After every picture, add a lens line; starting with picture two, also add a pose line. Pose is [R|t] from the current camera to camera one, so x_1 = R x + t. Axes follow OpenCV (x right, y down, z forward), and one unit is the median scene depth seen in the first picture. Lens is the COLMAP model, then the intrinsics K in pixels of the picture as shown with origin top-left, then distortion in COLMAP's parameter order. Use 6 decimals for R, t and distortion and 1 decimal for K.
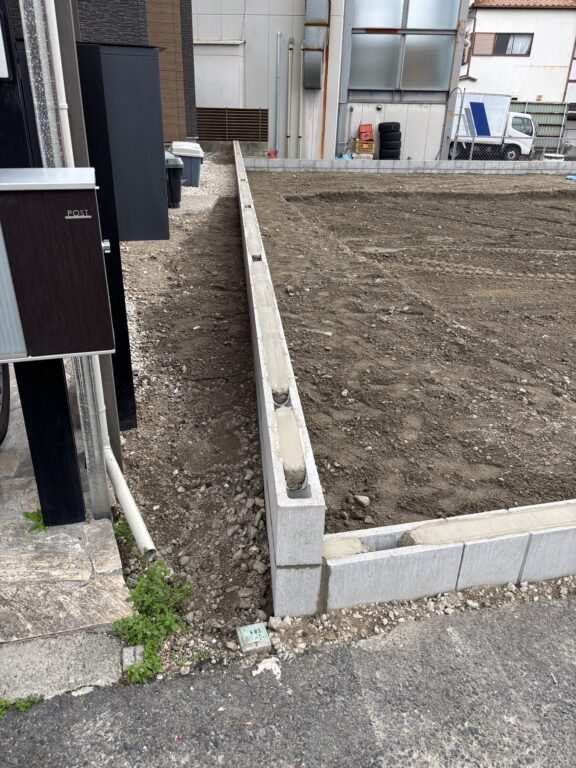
lens RADIAL K [[574.5, 0, 280.2], [0, 574.5, 392.9], [0, 0, 1]] dist [0.056526, -0.060681]
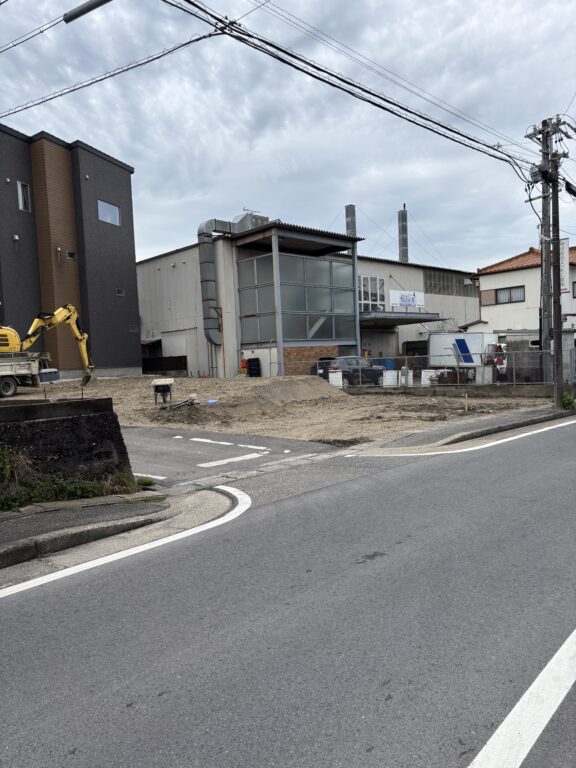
lens RADIAL K [[574.5, 0, 280.2], [0, 574.5, 392.9], [0, 0, 1]] dist [0.056526, -0.060681]
pose [[0.775826, -0.025498, -0.630432, 5.521420], [-0.223759, 0.923121, -0.312699, 0.712798], [0.589938, 0.383664, 0.710475, -0.748197]]
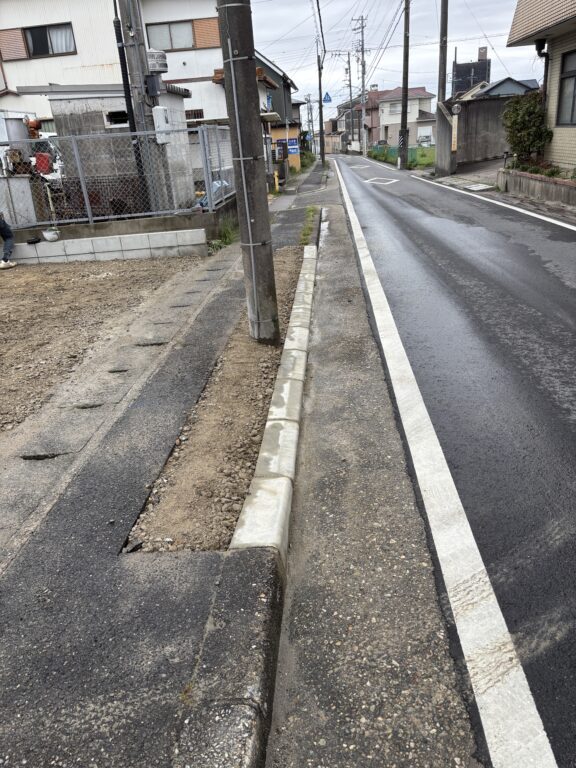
lens RADIAL K [[572.8, 0, 288.0], [0, 572.8, 384.0], [0, 0, 1]] dist [0.072843, -0.085155]
pose [[0.994350, -0.105467, -0.012056, 4.529541], [0.104499, 0.992493, -0.063544, -0.696090], [0.018668, 0.061925, 0.997906, 2.167139]]
